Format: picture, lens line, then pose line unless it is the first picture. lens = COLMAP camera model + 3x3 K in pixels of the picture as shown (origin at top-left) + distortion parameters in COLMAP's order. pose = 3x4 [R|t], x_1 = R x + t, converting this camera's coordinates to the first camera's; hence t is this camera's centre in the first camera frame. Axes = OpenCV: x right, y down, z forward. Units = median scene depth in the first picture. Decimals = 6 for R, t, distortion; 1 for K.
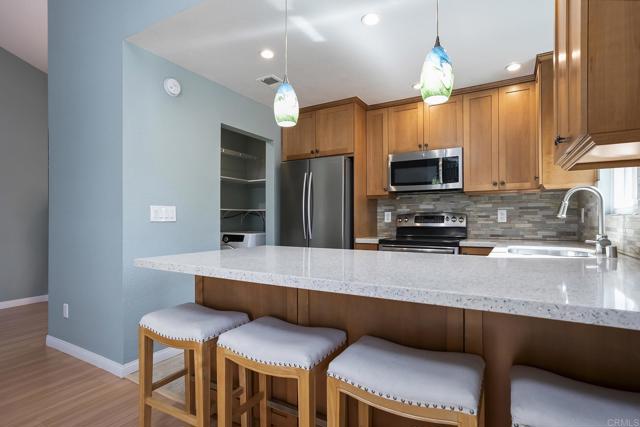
lens RADIAL K [[327.4, 0, 322.0], [0, 327.4, 220.6], [0, 0, 1]] dist [0.001063, 0.000276]
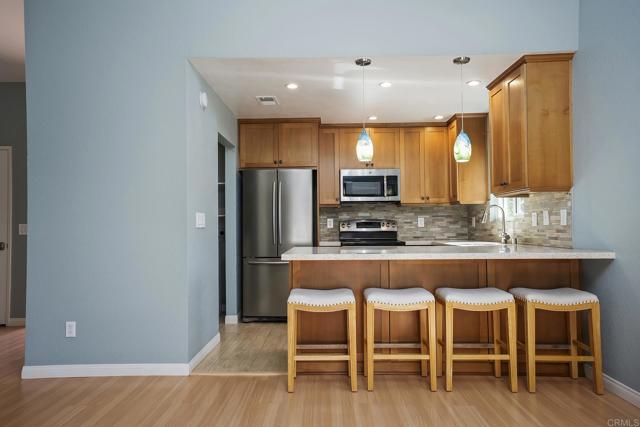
lens RADIAL K [[435.0, 0, 320.0], [0, 435.0, 213.5], [0, 0, 1]] dist [0.029853, 0.000860]
pose [[0.875573, 0.007290, 0.483030, -0.647707], [0.008744, 0.999483, -0.030935, 0.001447], [-0.483006, 0.031309, 0.875057, -0.329513]]
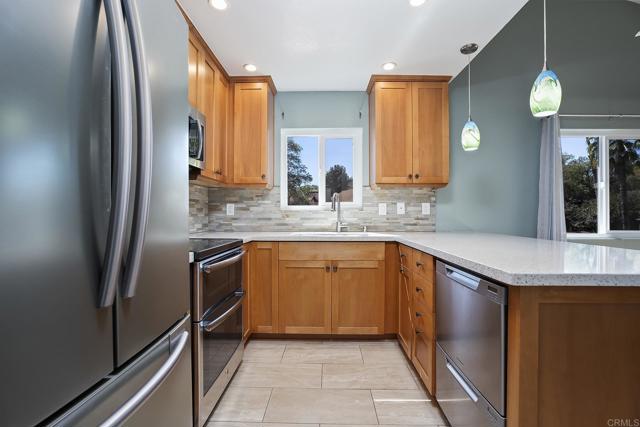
lens RADIAL K [[290.0, 0, 318.0], [0, 290.0, 212.6], [0, 0, 1]] dist [-0.040484, 0.000122]
pose [[-0.477028, 0.005498, 0.878871, -0.270356], [-0.000609, 0.999978, -0.006586, 0.002519], [-0.878888, -0.003677, -0.477014, 1.046425]]
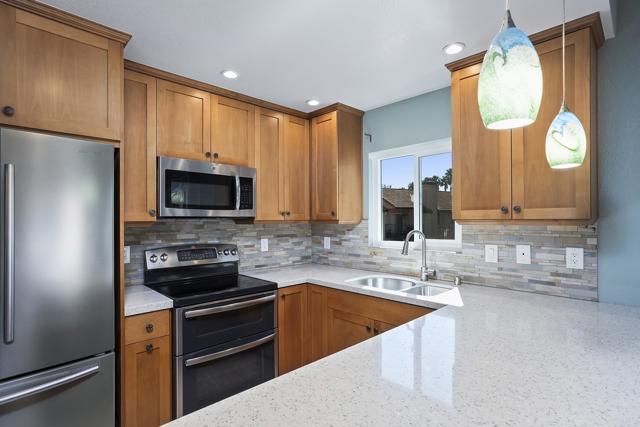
lens RADIAL K [[323.7, 0, 321.5], [0, 323.7, 217.9], [0, 0, 1]] dist [-0.001592, 0.000691]
pose [[0.273851, 0.003142, 0.961767, -0.314773], [0.004593, 0.999979, -0.004575, -0.087979], [-0.961761, 0.005670, 0.273830, 0.587152]]
